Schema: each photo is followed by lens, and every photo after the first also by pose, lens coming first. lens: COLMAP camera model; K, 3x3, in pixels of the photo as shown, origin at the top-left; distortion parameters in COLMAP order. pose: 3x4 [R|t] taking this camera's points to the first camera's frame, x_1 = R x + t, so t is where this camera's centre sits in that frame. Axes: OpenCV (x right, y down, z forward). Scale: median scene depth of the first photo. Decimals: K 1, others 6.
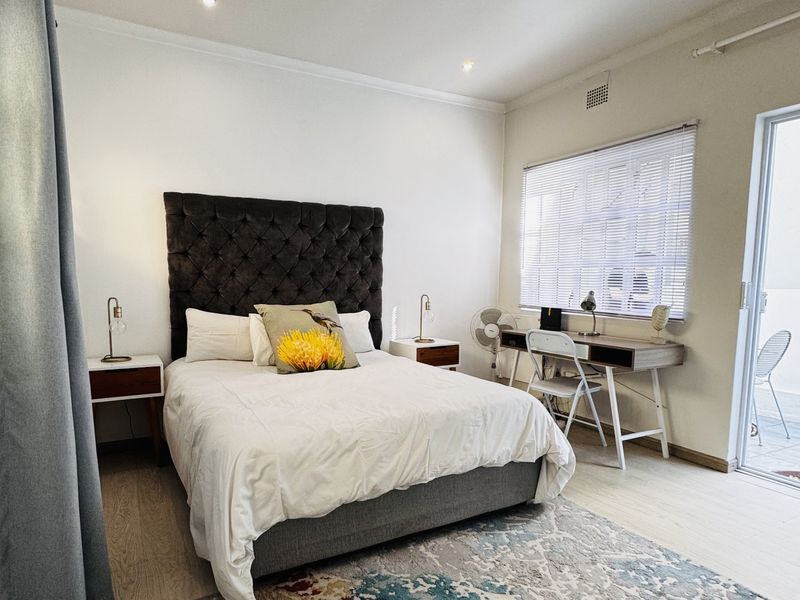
lens RADIAL K [[493.1, 0, 396.7], [0, 493.1, 327.1], [0, 0, 1]] dist [0.016968, -0.000005]
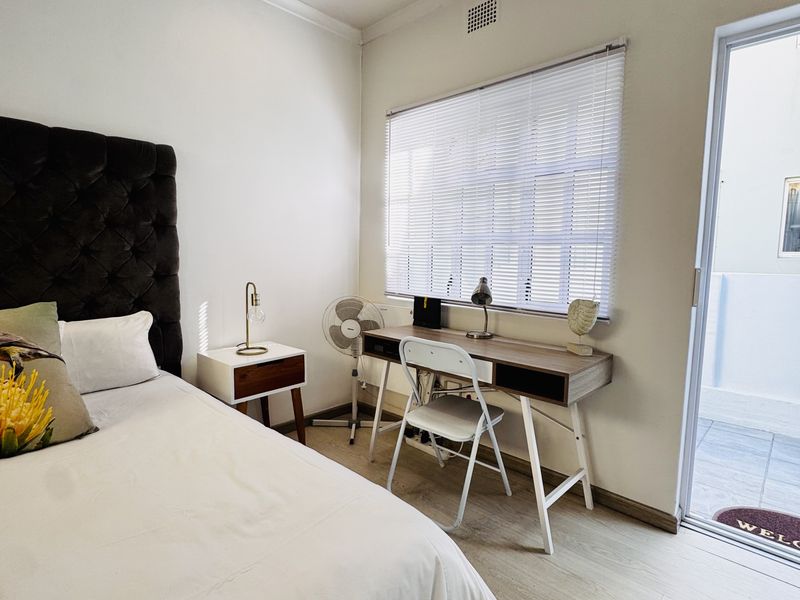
lens RADIAL K [[432.0, 0, 400.0], [0, 432.0, 300.0], [0, 0, 1]] dist [-0.001210, -0.000222]
pose [[0.956800, -0.025253, 0.289649, 0.086656], [0.023091, 0.999674, 0.010879, -0.046869], [-0.289829, -0.003721, 0.957071, 0.405870]]
